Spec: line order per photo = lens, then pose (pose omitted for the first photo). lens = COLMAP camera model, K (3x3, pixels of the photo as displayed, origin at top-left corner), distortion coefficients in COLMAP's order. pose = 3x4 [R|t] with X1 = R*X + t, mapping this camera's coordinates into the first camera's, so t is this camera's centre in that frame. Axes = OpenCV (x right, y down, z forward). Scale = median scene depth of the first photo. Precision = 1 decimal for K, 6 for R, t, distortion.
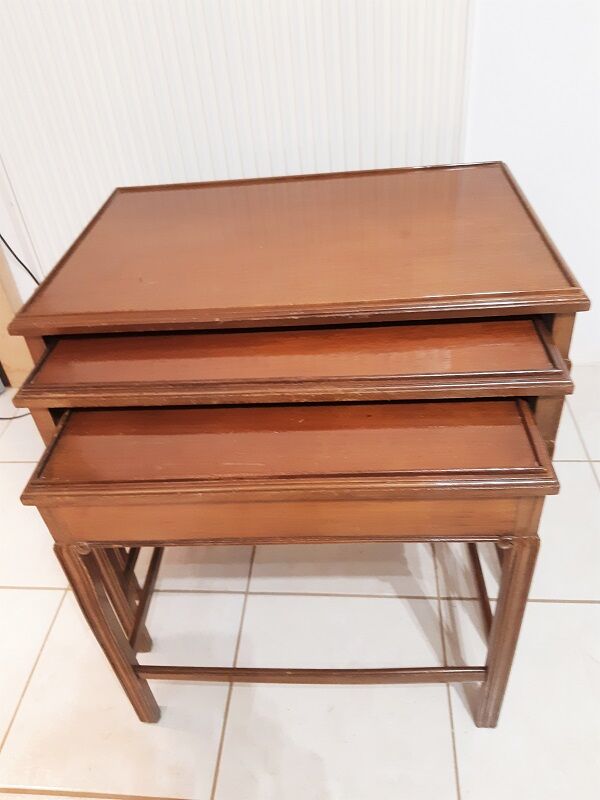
lens RADIAL K [[632.6, 0, 300.0], [0, 632.6, 400.0], [0, 0, 1]] dist [0.075794, -0.163600]
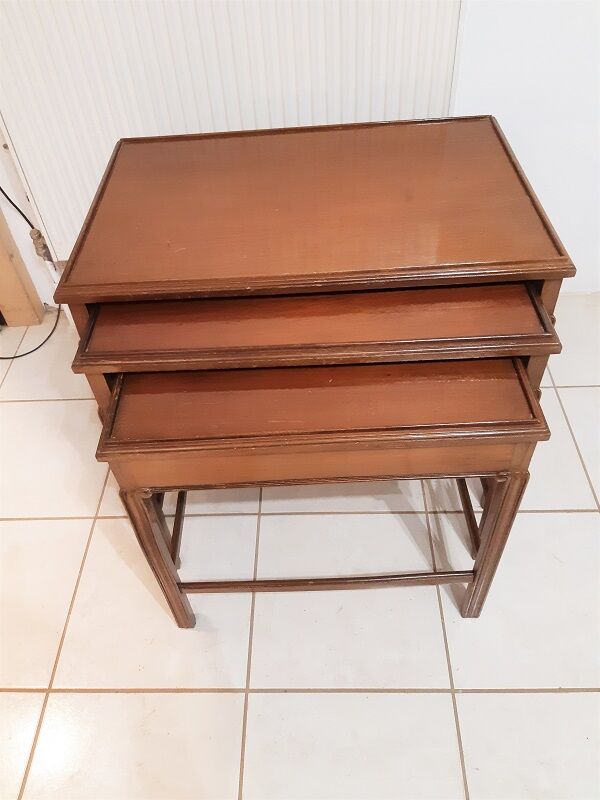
lens RADIAL K [[632.6, 0, 300.0], [0, 632.6, 400.0], [0, 0, 1]] dist [0.075794, -0.163600]
pose [[0.997224, -0.029180, 0.068511, -0.124546], [0.018844, 0.988967, 0.146930, -0.095245], [-0.072042, -0.145231, 0.986771, -0.134670]]
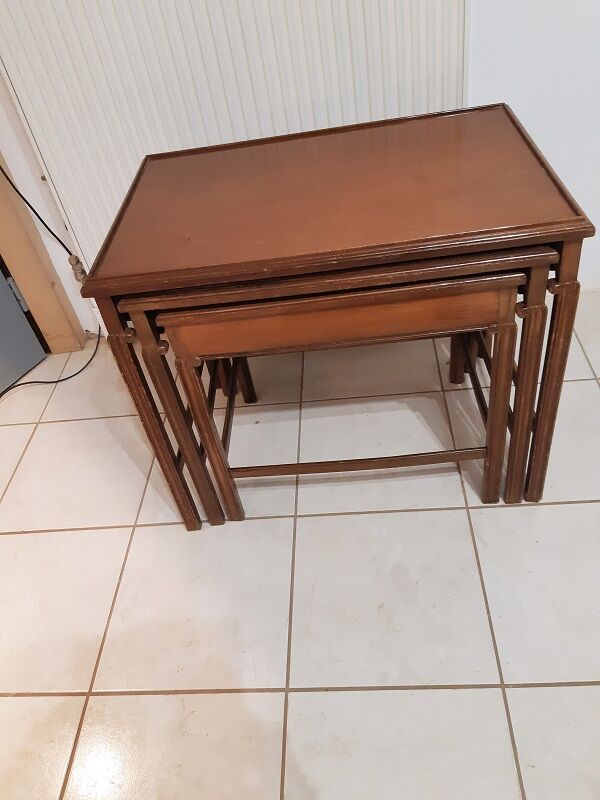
lens RADIAL K [[632.6, 0, 300.0], [0, 632.6, 400.0], [0, 0, 1]] dist [0.075794, -0.163600]
pose [[0.997173, -0.074897, -0.006032, -0.081001], [0.075136, 0.994652, 0.070868, 0.029571], [0.000692, -0.071120, 0.997467, -0.149807]]
